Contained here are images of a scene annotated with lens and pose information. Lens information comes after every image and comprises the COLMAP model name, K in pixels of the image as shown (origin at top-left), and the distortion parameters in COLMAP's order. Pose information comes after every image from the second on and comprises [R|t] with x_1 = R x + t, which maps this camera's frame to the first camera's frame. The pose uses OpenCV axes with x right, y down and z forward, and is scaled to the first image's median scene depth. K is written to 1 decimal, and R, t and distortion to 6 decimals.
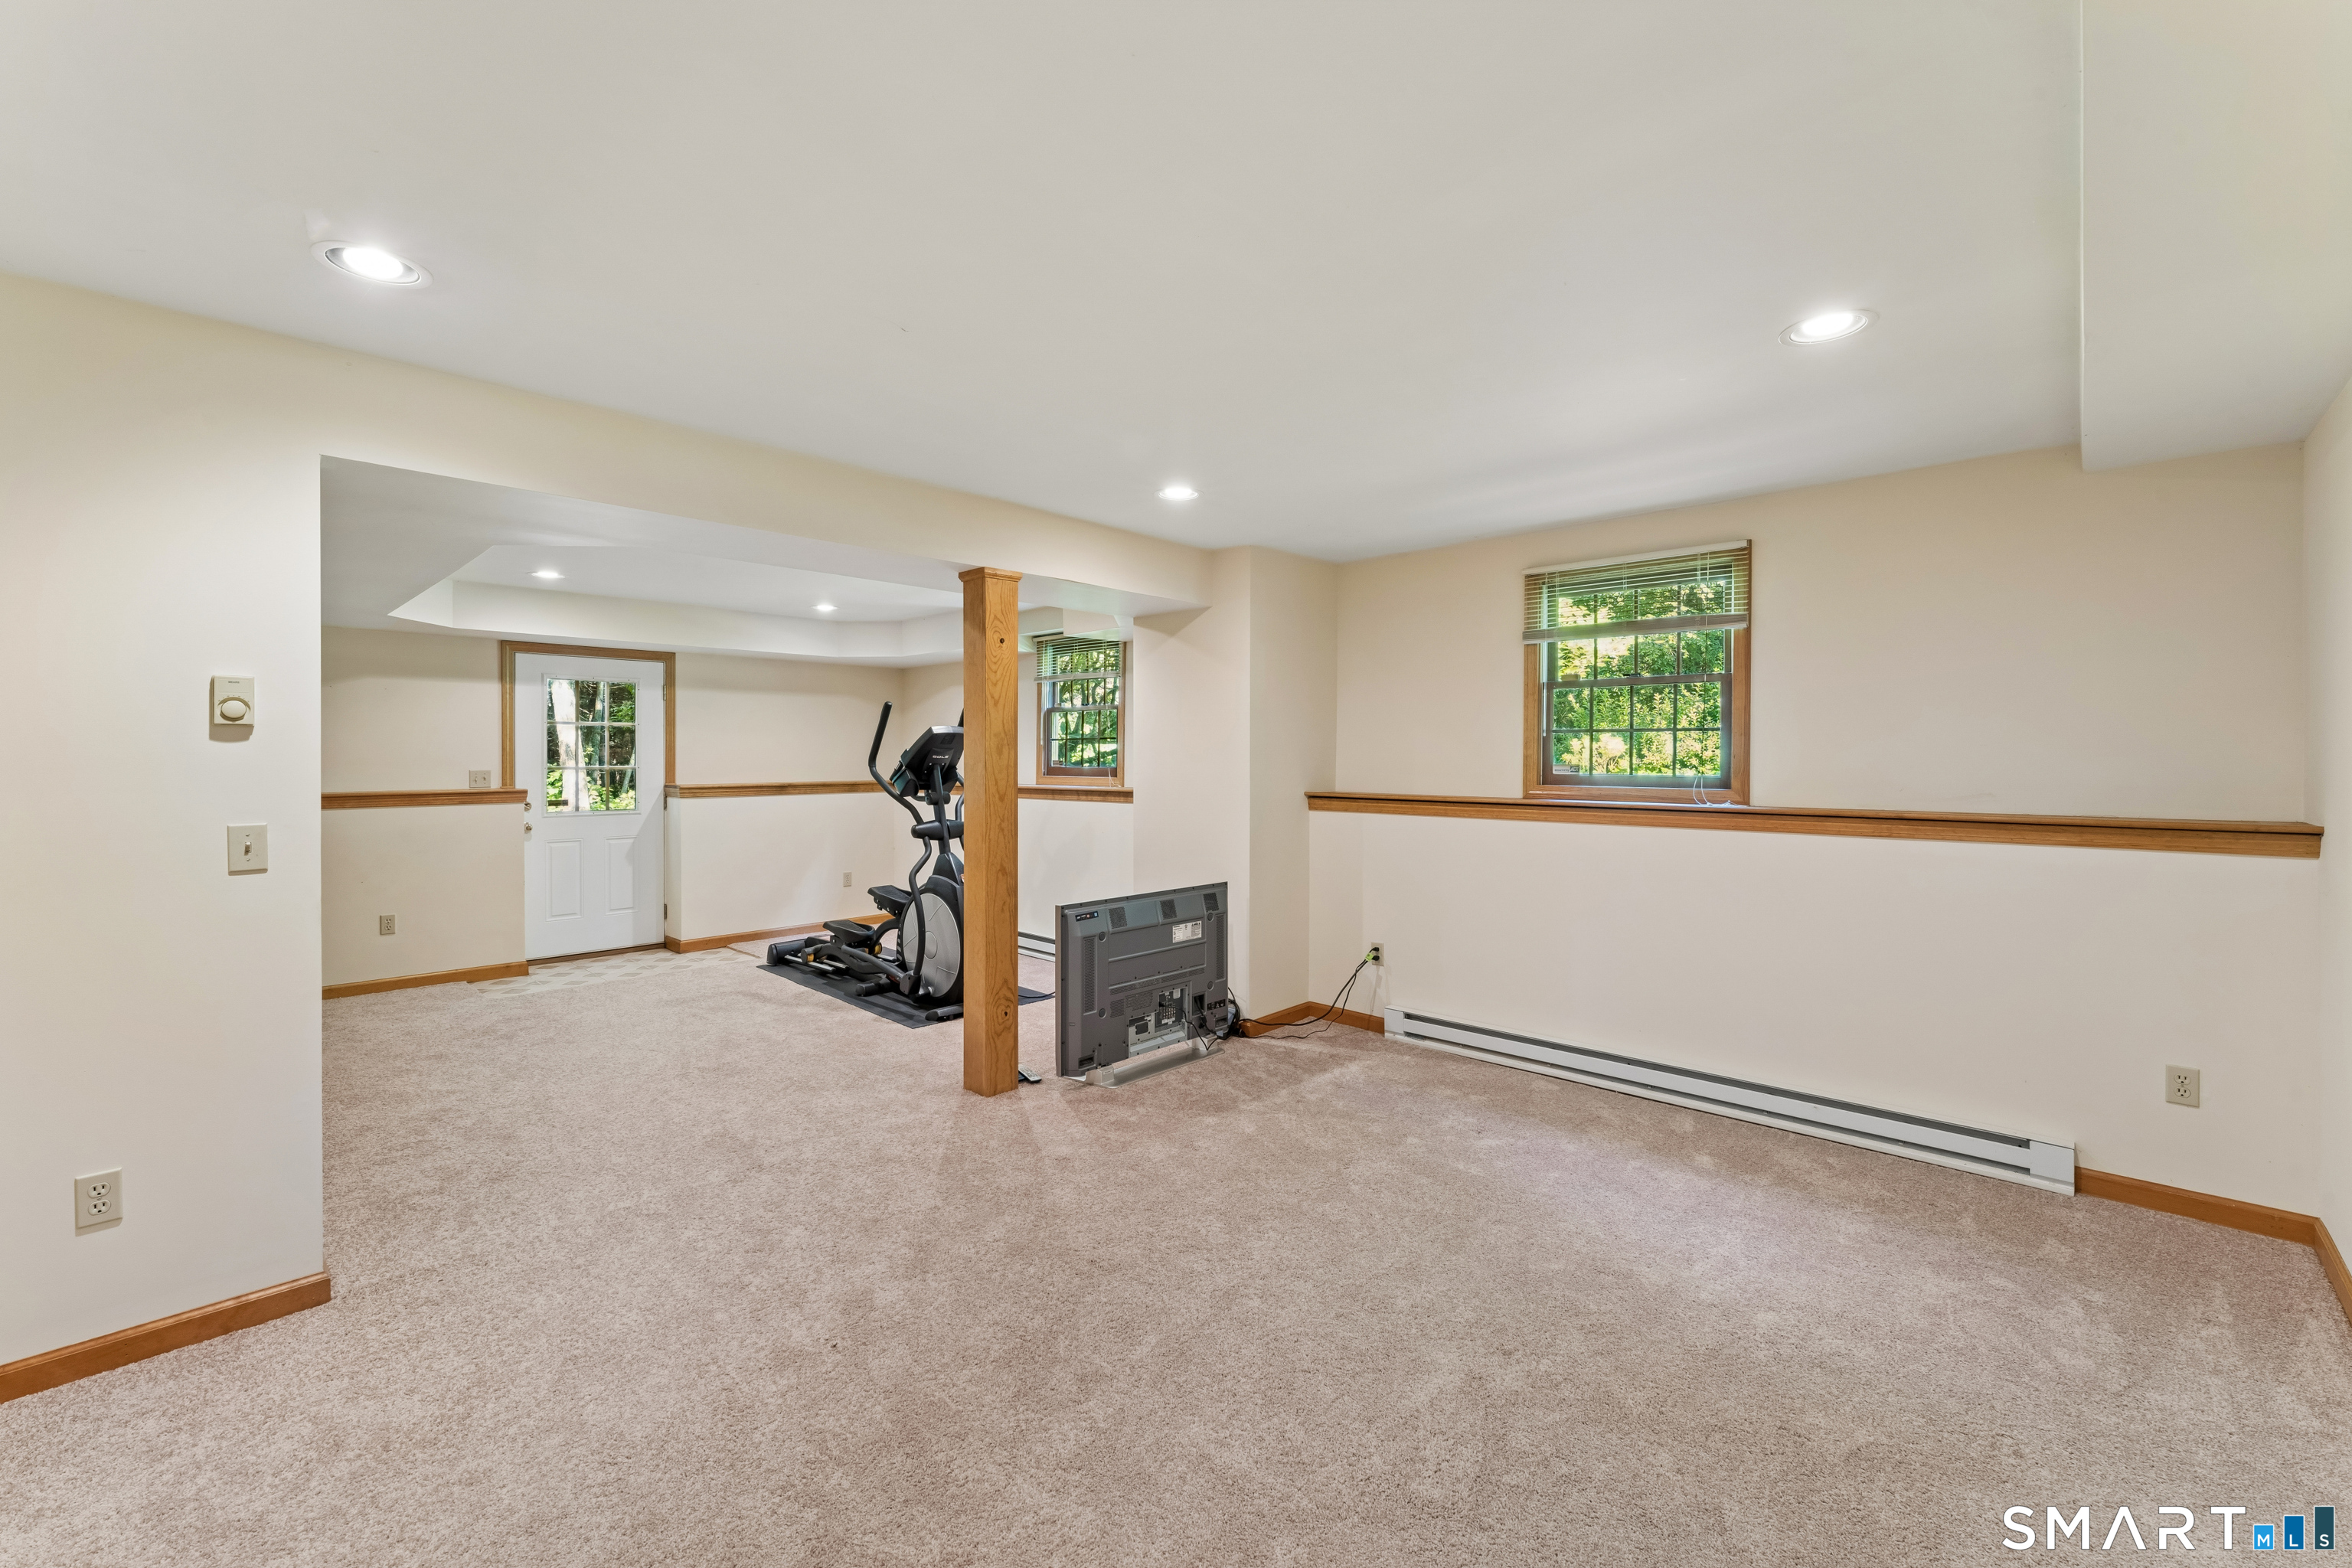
lens RADIAL K [[948.0, 0, 1167.4], [0, 948.0, 761.9], [0, 0, 1]] dist [-0.000671, -0.000688]
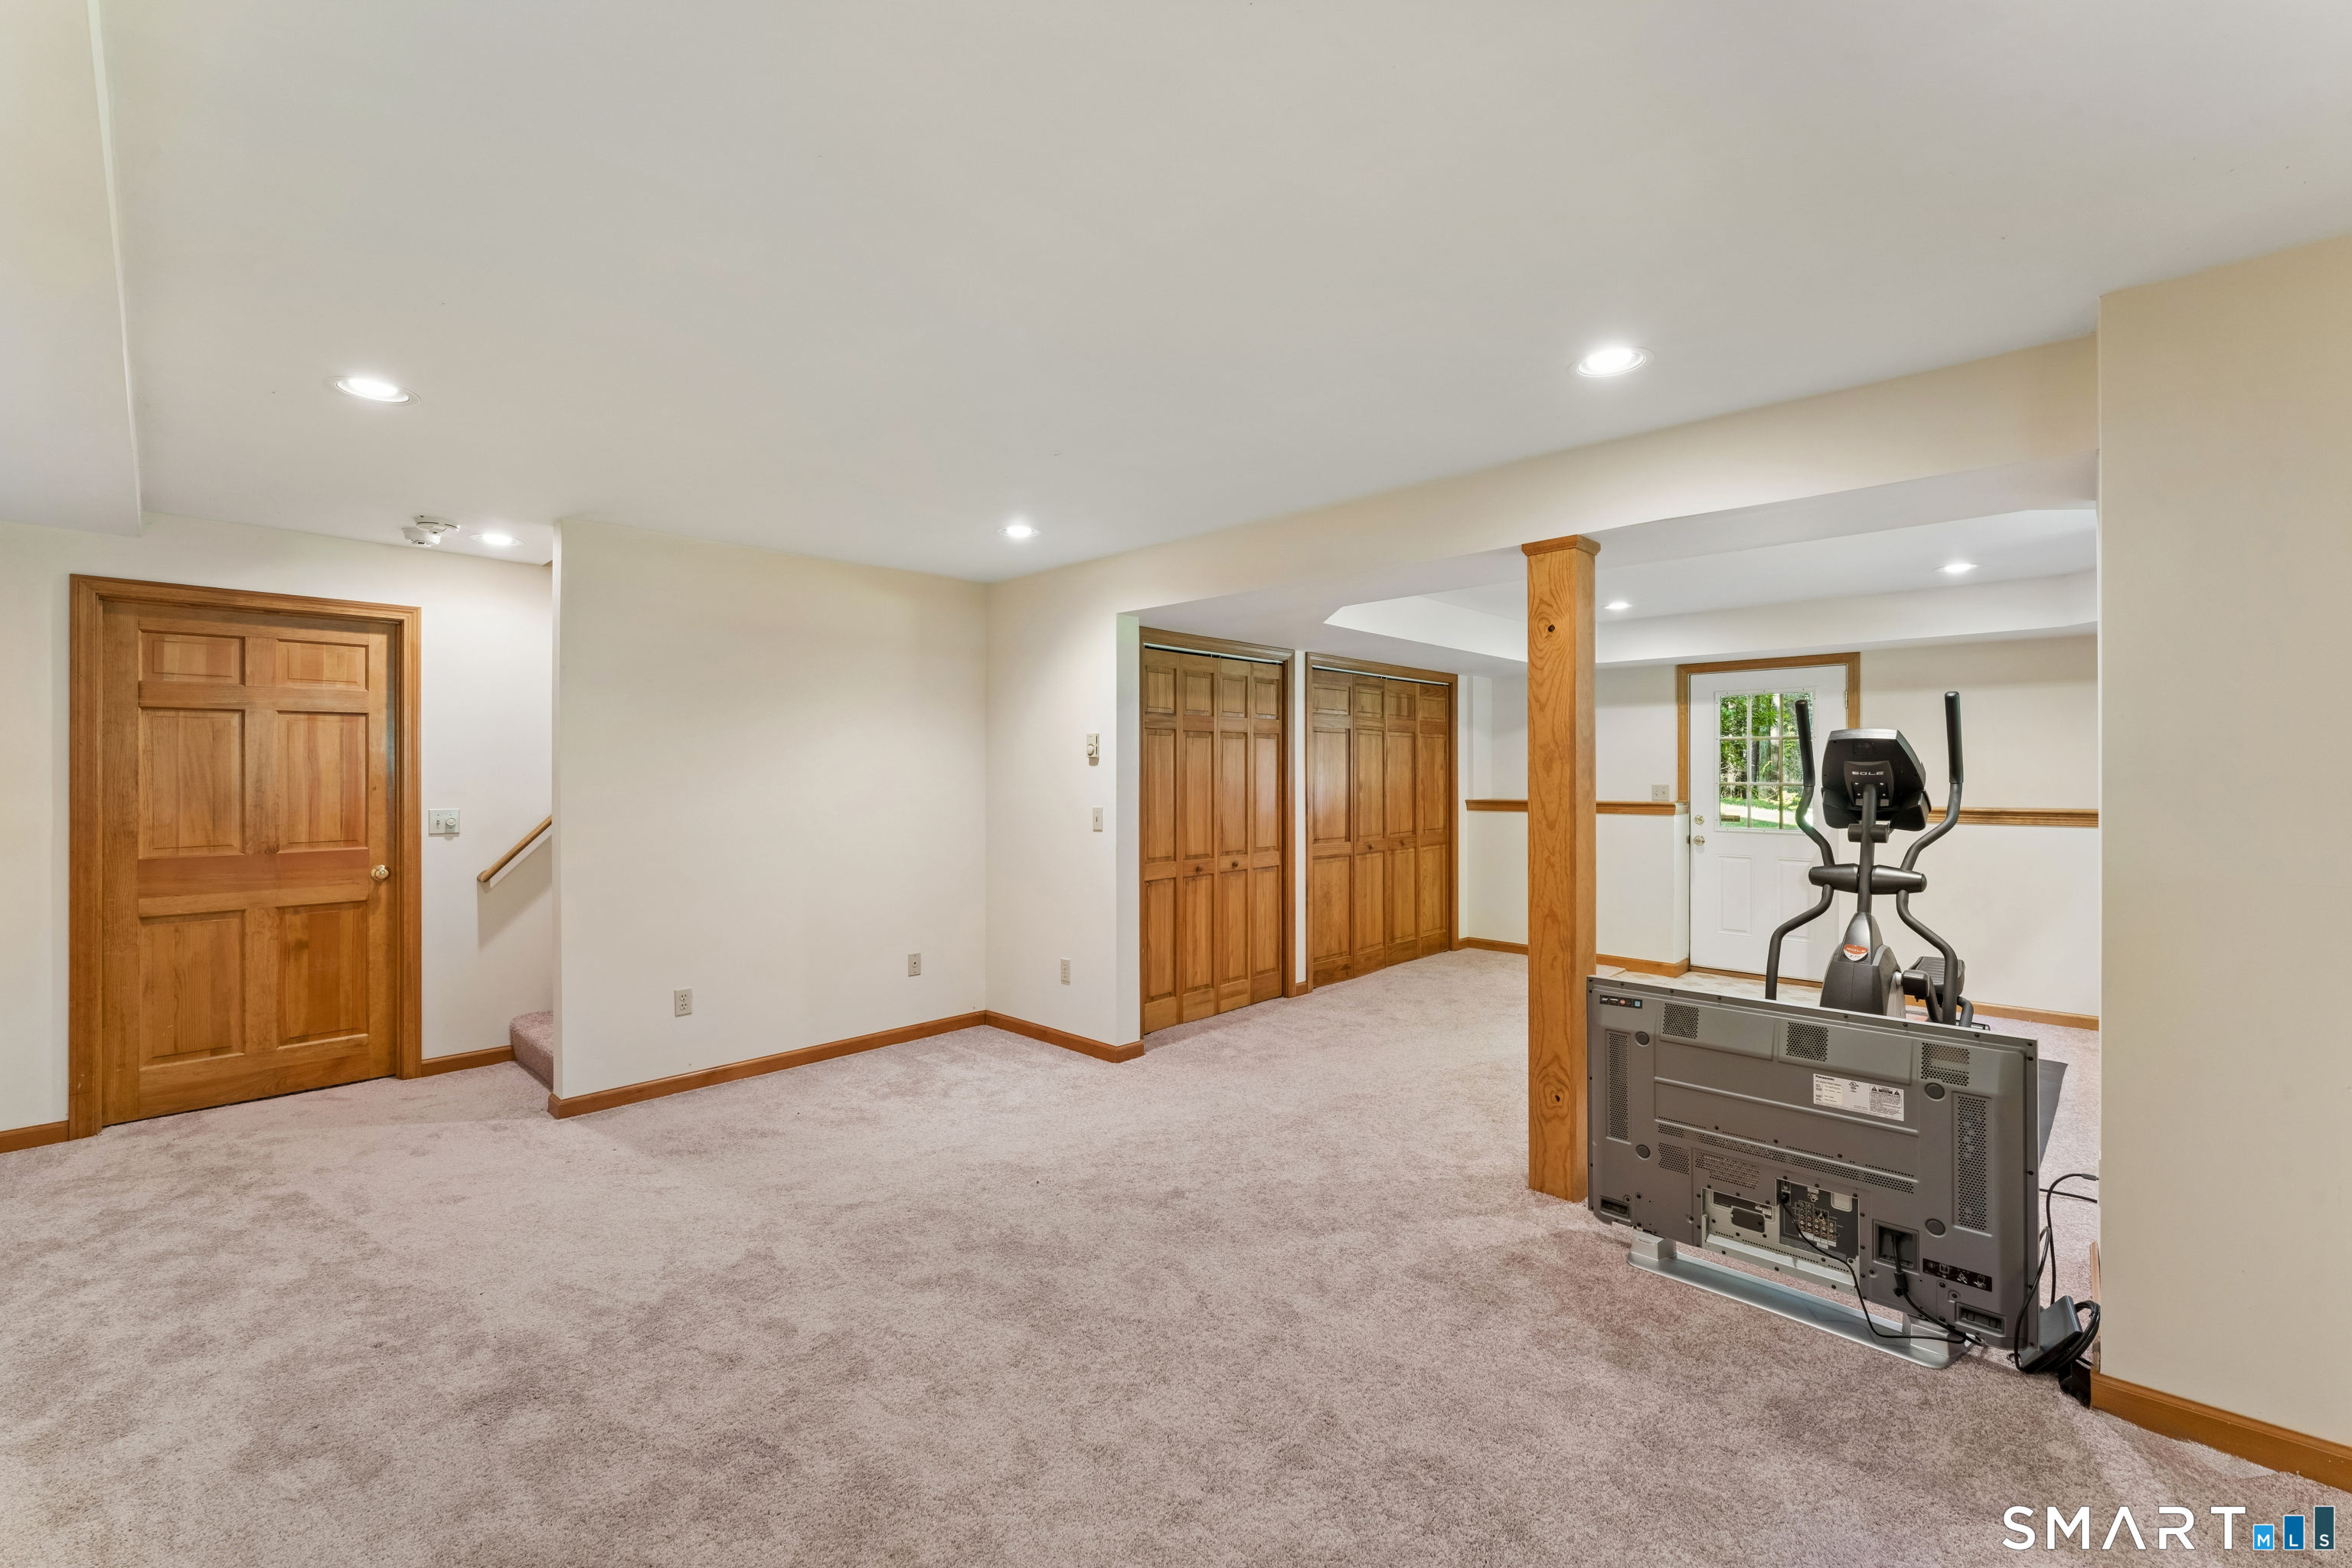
lens RADIAL K [[948.0, 0, 1167.2], [0, 948.0, 783.9], [0, 0, 1]] dist [-0.000671, -0.000688]
pose [[0.020266, 0.012767, -0.999713, 0.549714], [-0.005765, 0.999903, 0.012653, -0.004273], [0.999778, 0.005507, 0.020337, 0.591669]]
